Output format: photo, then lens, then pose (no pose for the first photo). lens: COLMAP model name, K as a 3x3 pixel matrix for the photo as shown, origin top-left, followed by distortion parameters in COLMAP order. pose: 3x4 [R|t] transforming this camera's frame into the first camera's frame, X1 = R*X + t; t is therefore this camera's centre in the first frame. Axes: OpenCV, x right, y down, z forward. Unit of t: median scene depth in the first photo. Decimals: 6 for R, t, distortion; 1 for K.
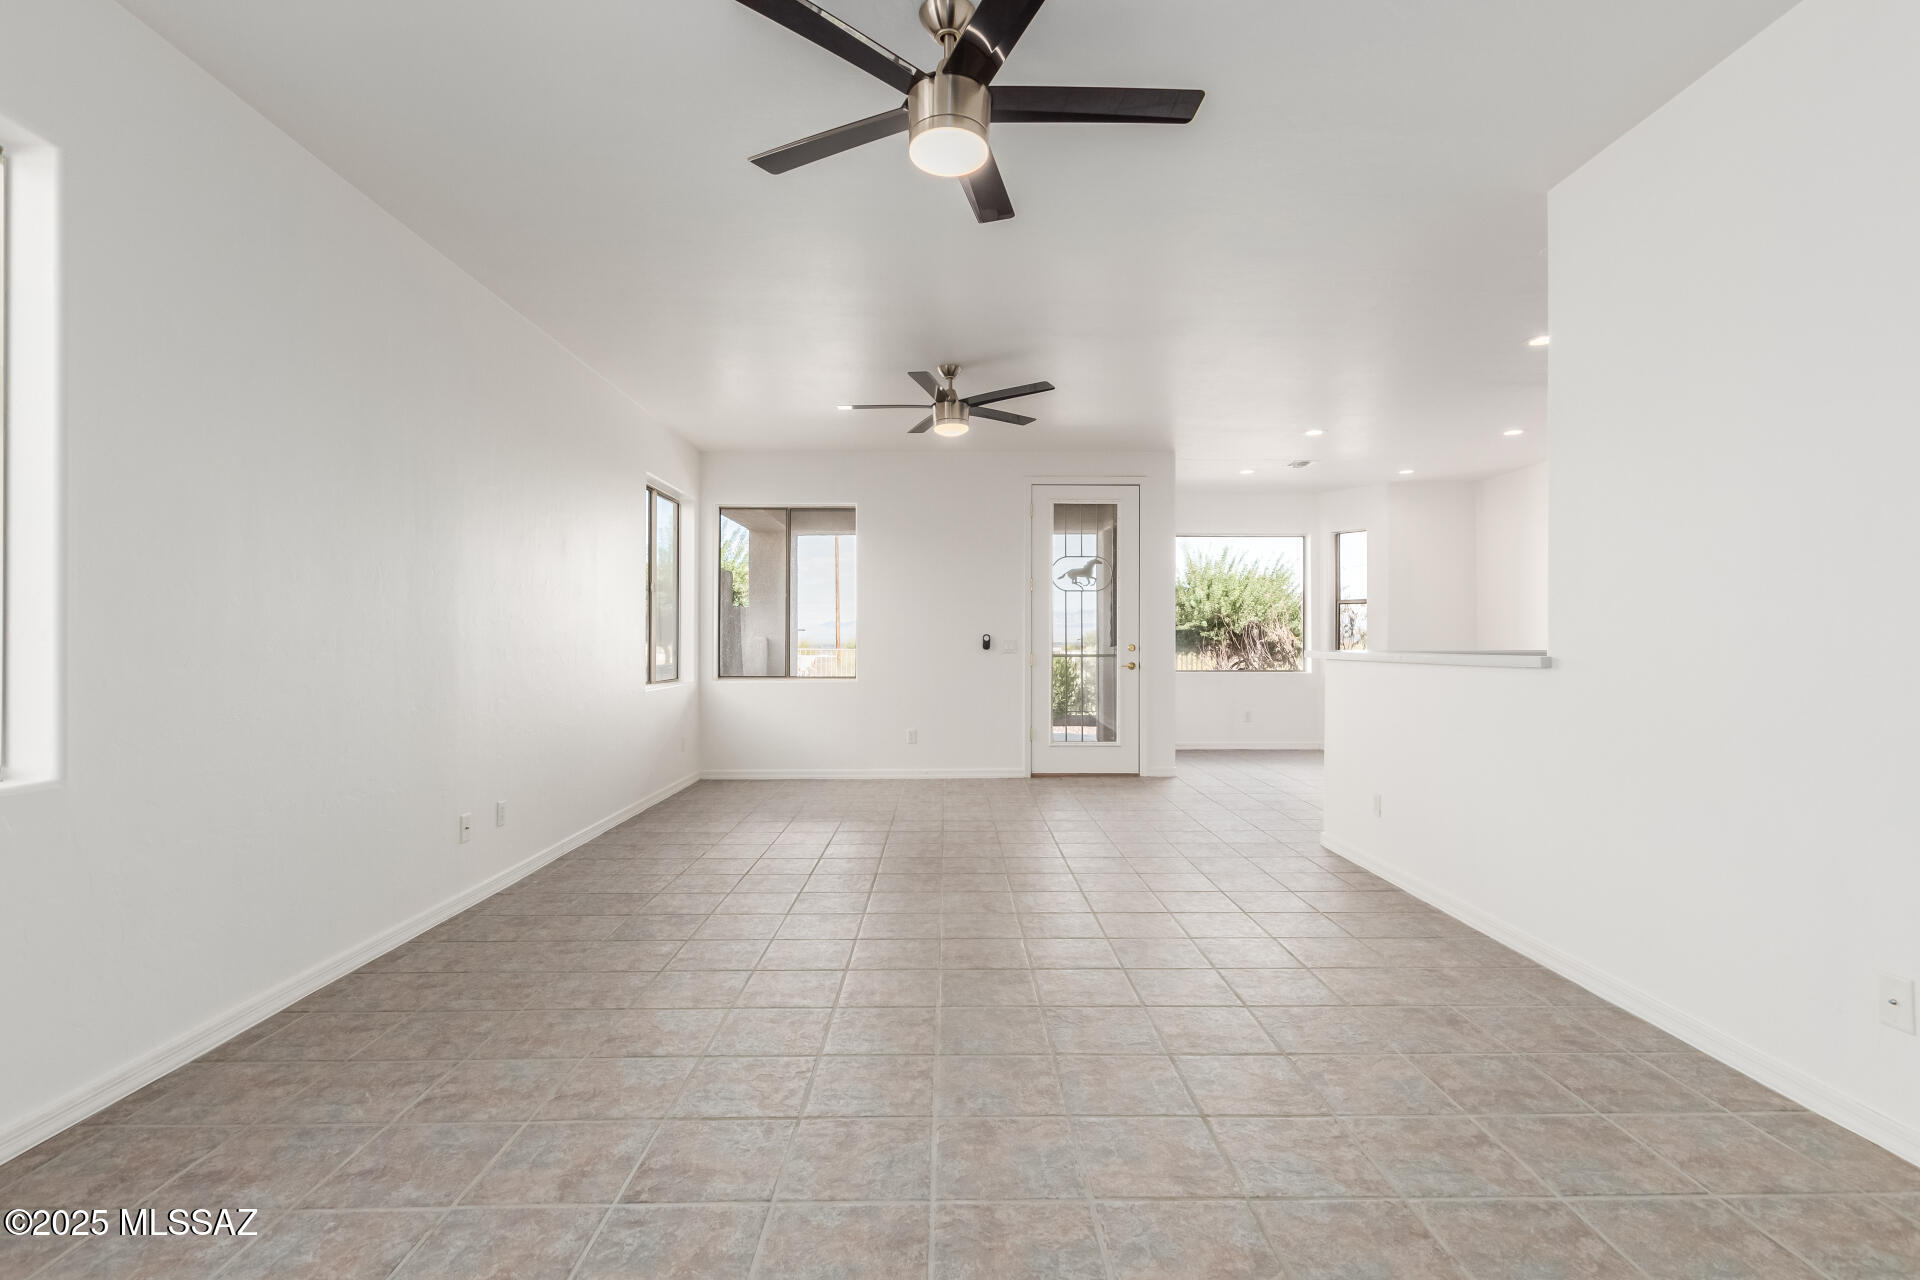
lens RADIAL K [[887.3, 0, 957.7], [0, 887.3, 635.3], [0, 0, 1]] dist [0.008006, -0.004054]
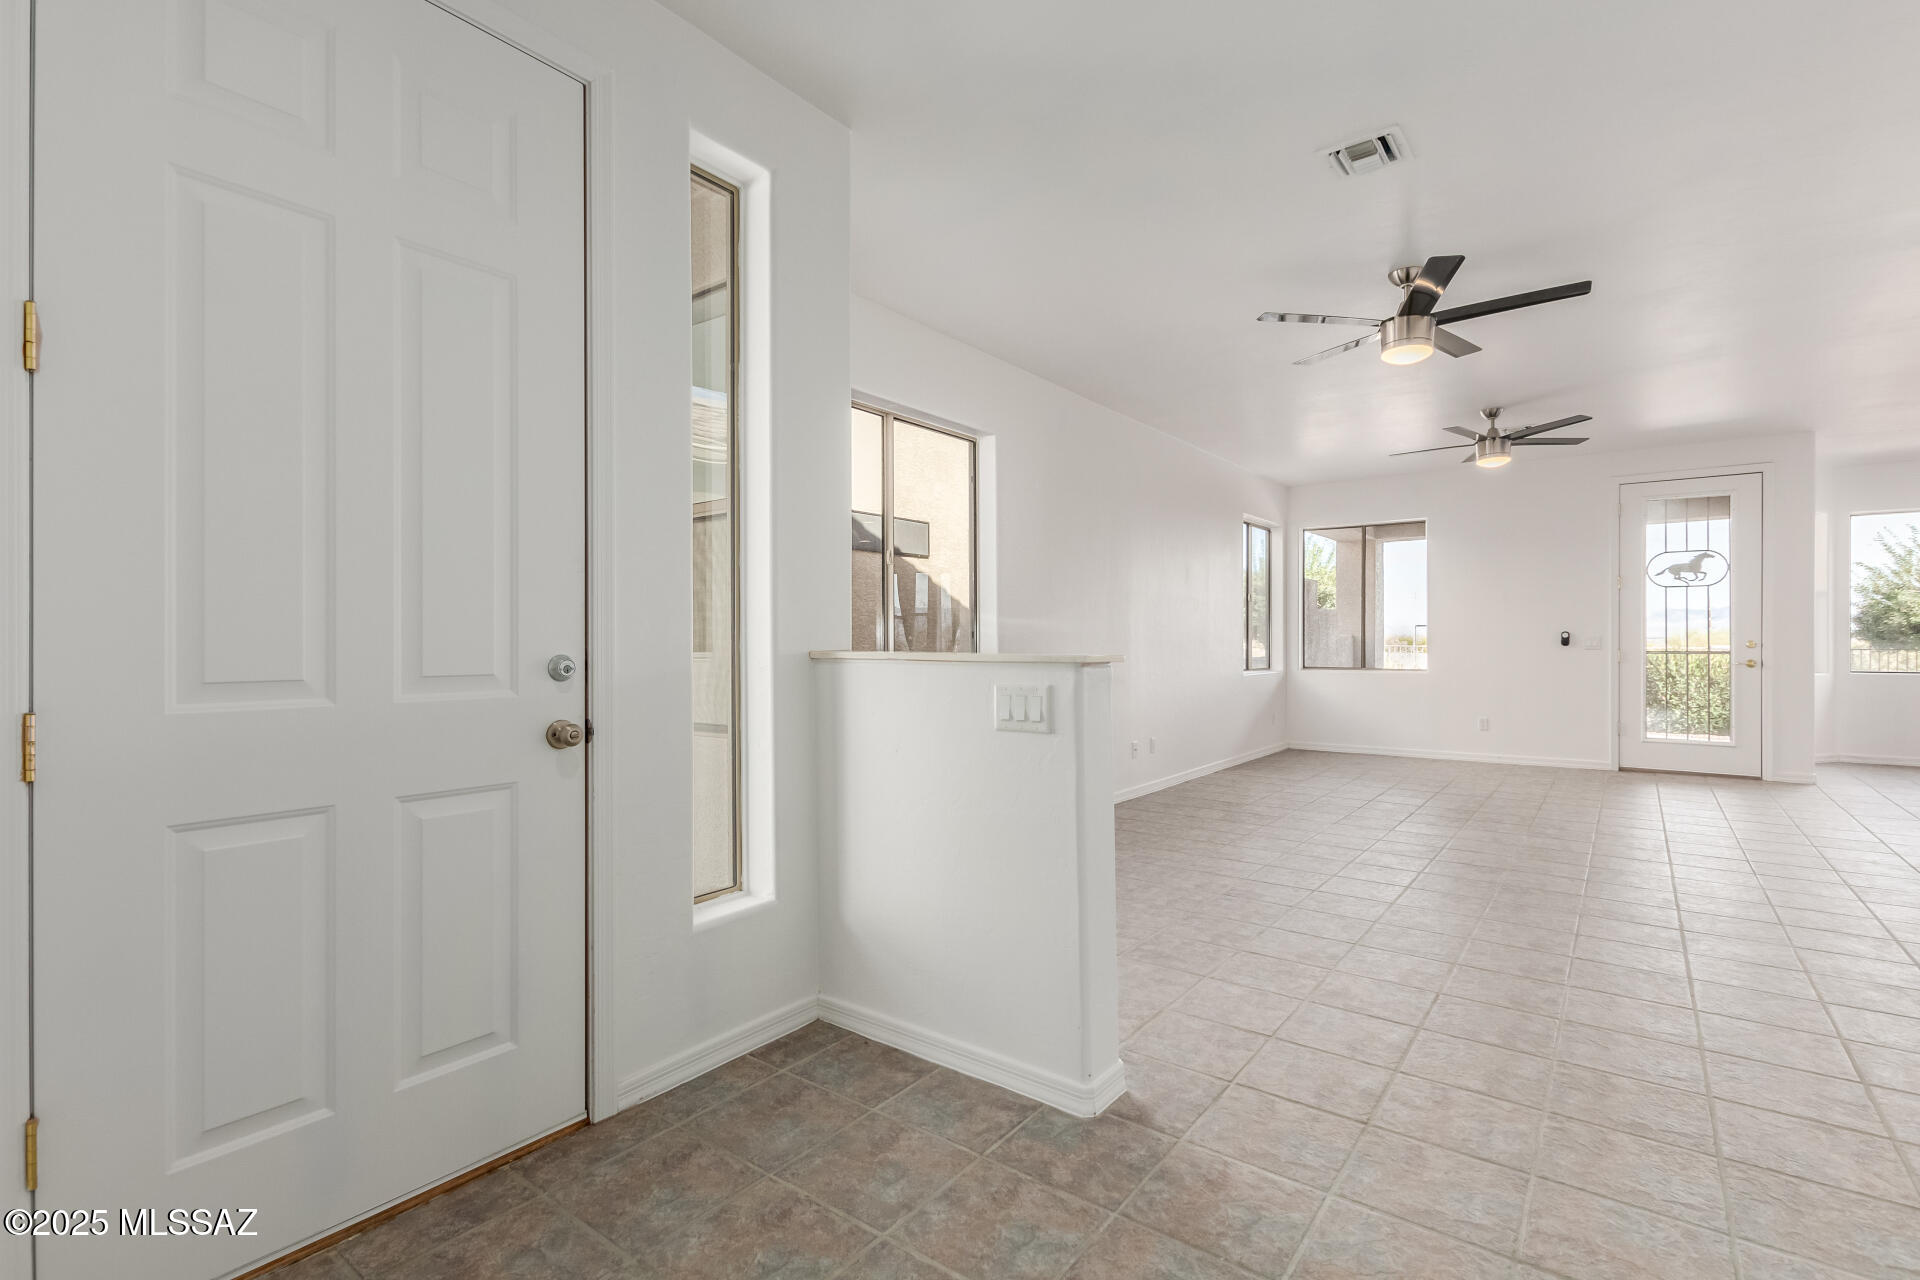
lens RADIAL K [[887.3, 0, 955.1], [0, 887.3, 639.4], [0, 0, 1]] dist [0.008006, -0.004054]
pose [[0.788652, -0.000932, -0.614839, 0.157537], [0.006394, 0.999957, 0.006685, -0.004711], [0.614806, -0.009203, 0.788624, -0.395079]]
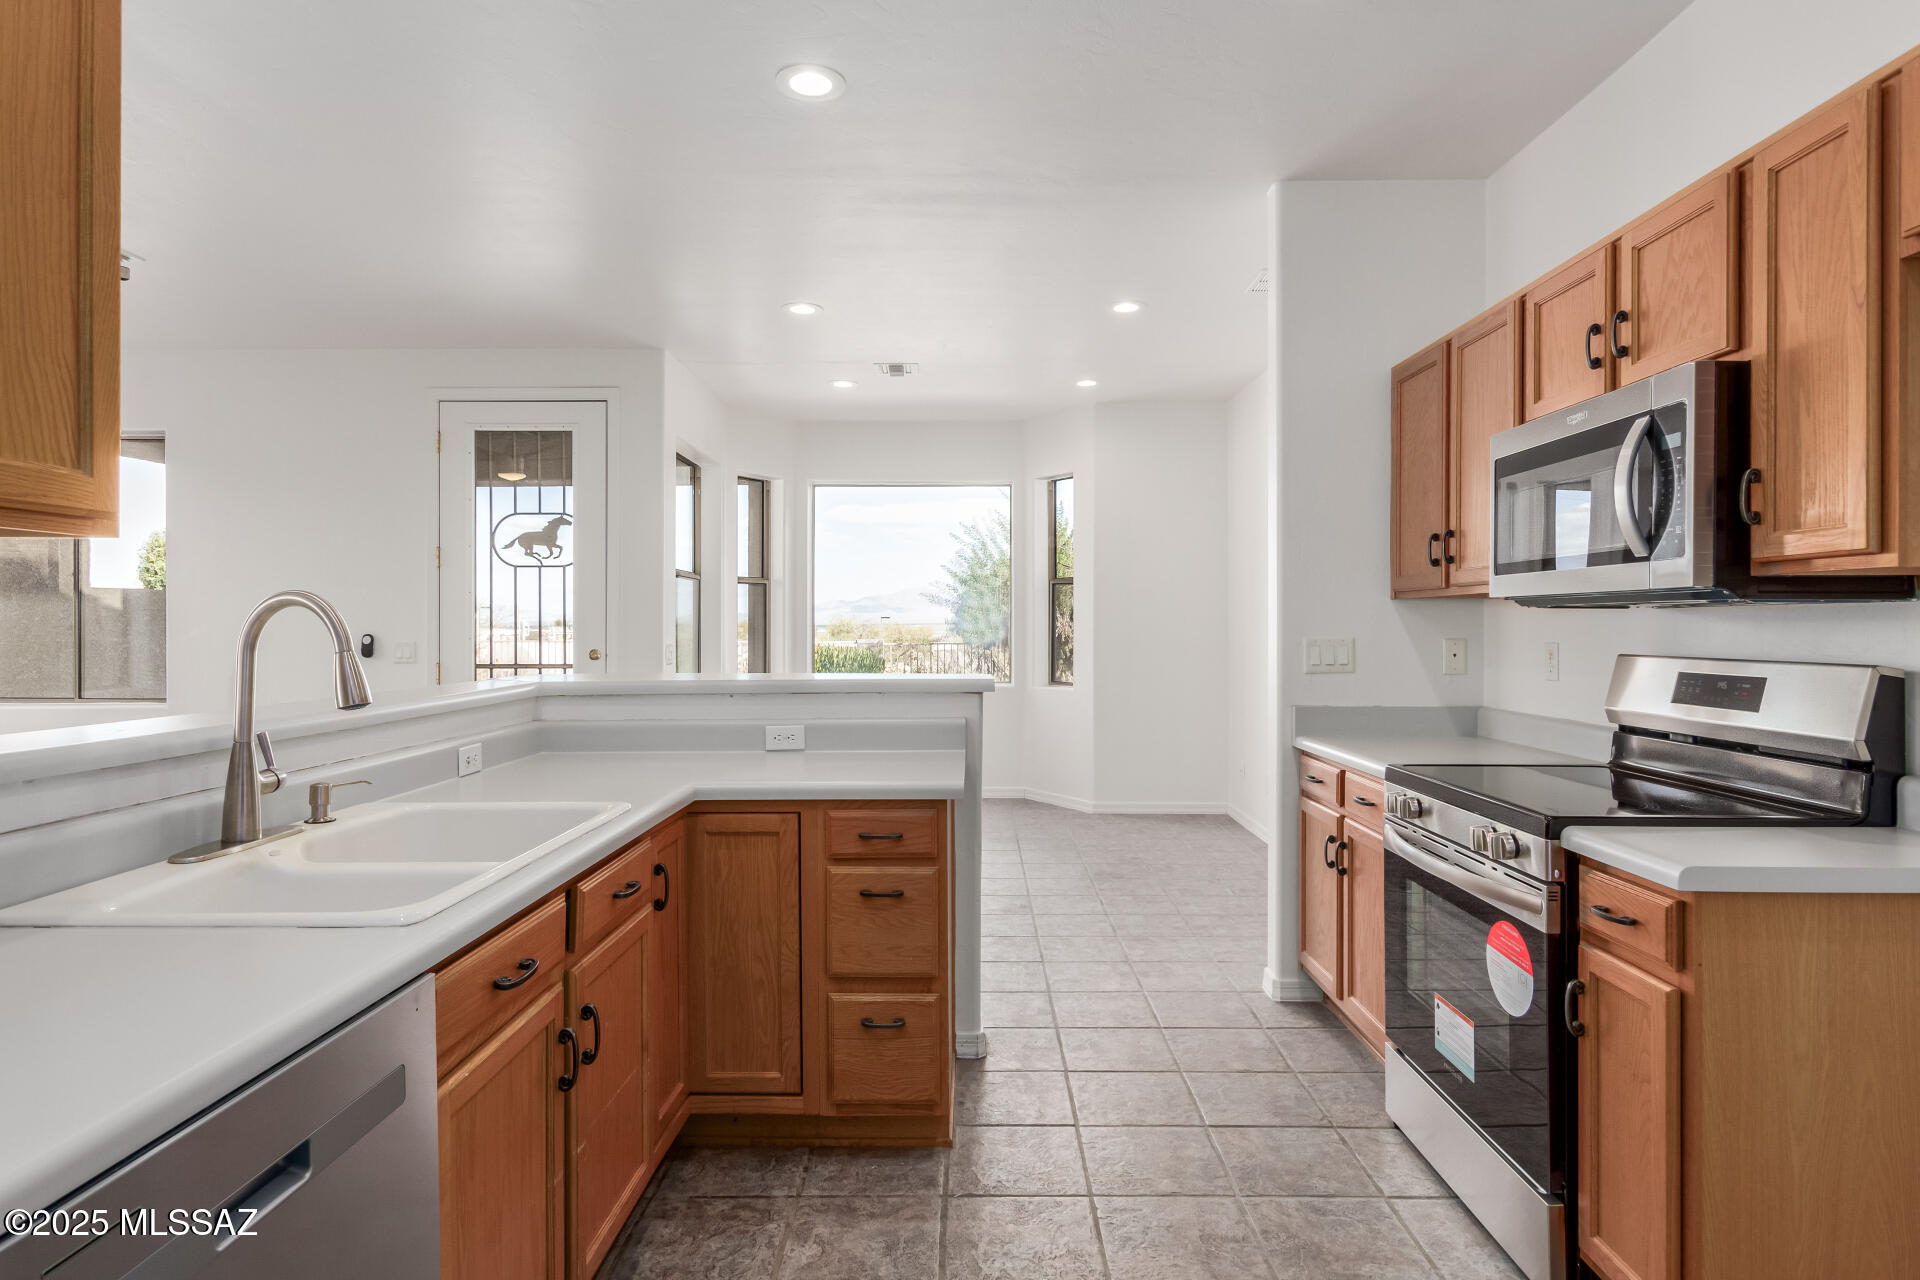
lens RADIAL K [[1060.4, 0, 964.3], [0, 1060.4, 622.5], [0, 0, 1]] dist [0.002851, -0.000479]
pose [[0.999817, -0.000221, -0.019147, 0.680465], [0.000335, 0.999982, 0.005989, -0.020436], [0.019146, -0.005995, 0.999799, 0.347023]]
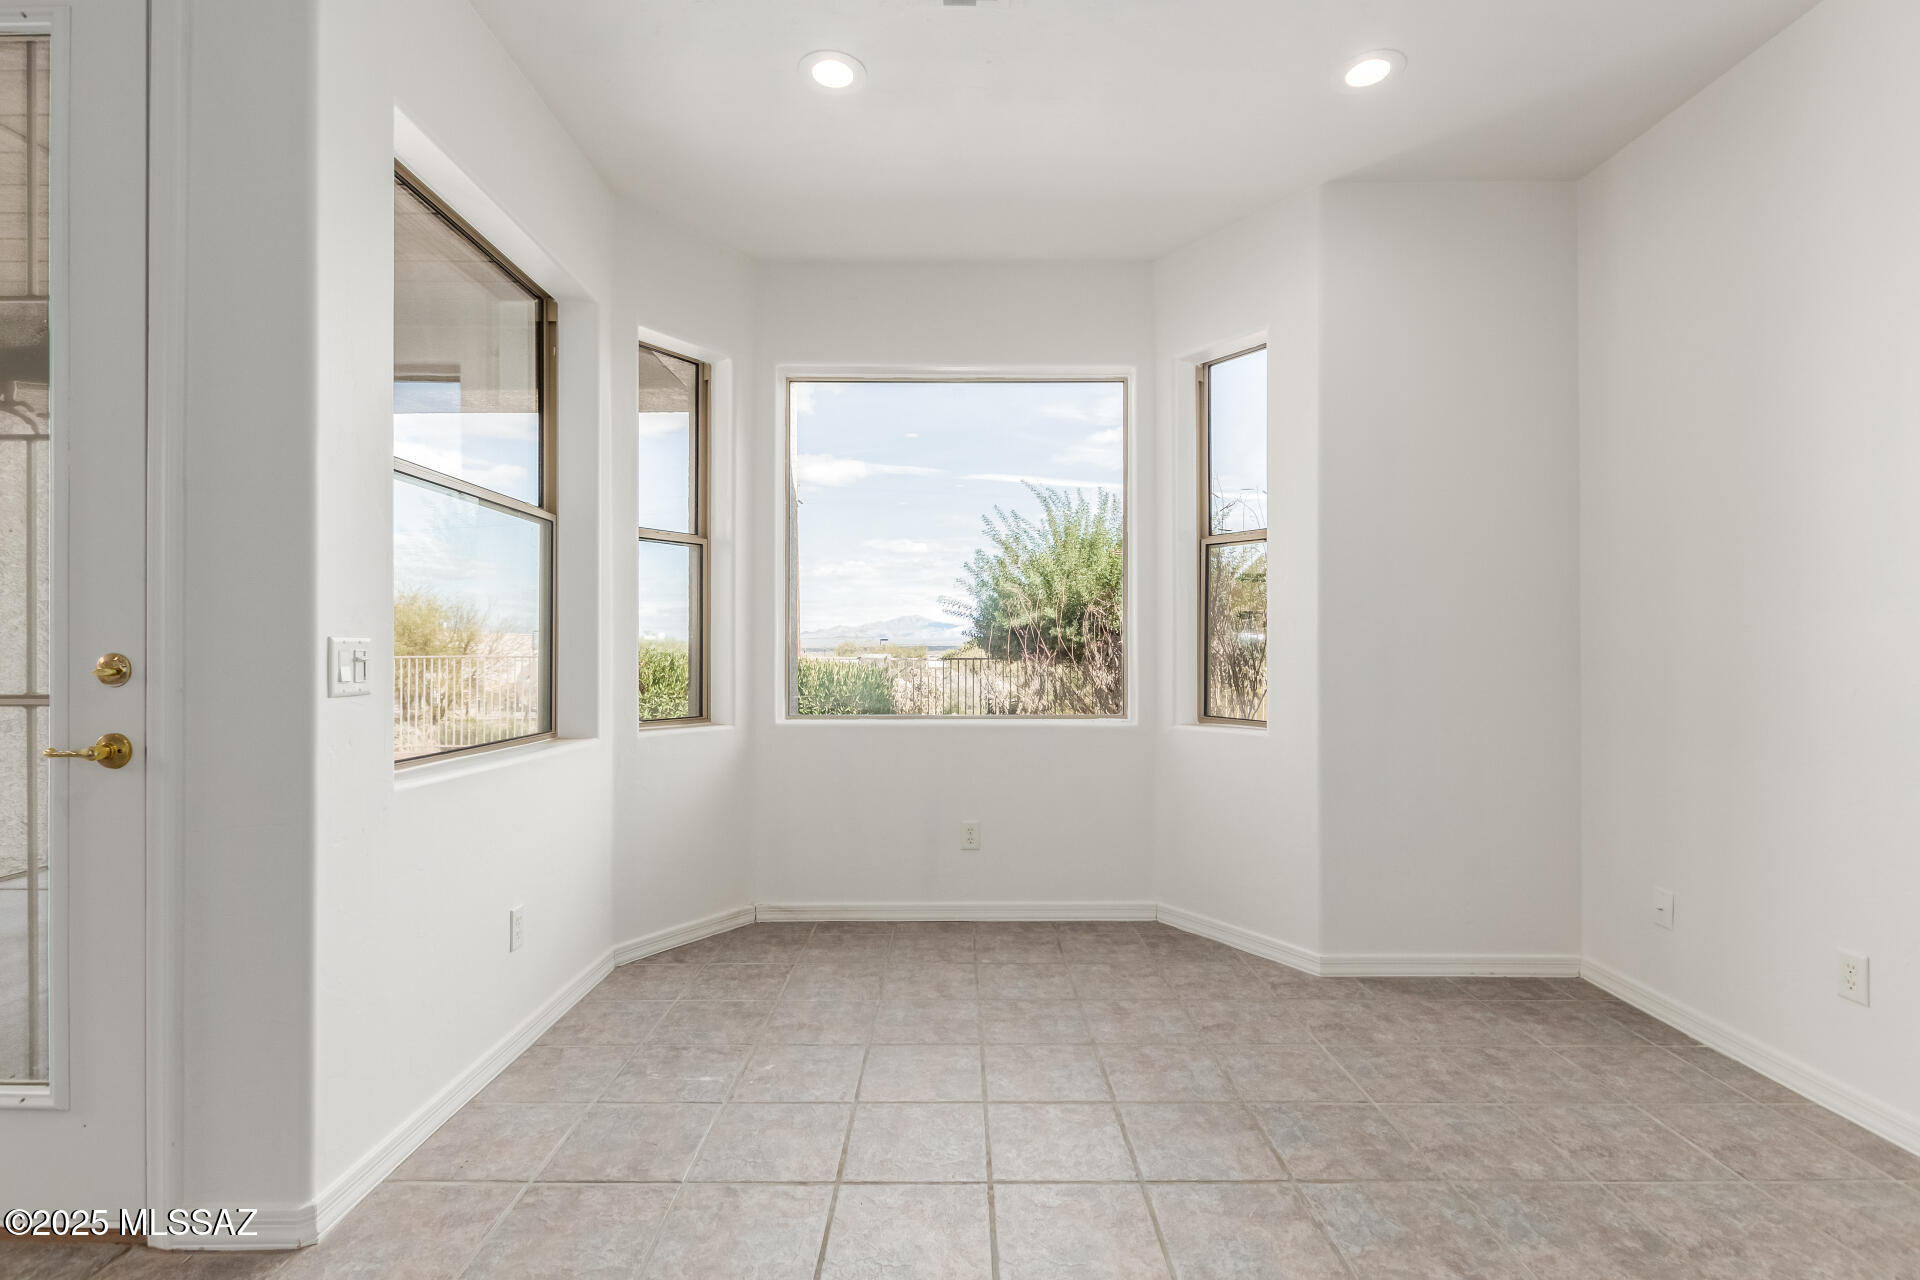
lens RADIAL K [[887.3, 0, 965.5], [0, 887.3, 643.1], [0, 0, 1]] dist [0.008006, -0.004054]
pose [[0.999999, -0.000613, -0.001470, 0.586701], [0.000620, 0.999991, 0.004240, 0.009072], [0.001467, -0.004241, 0.999990, 1.108291]]
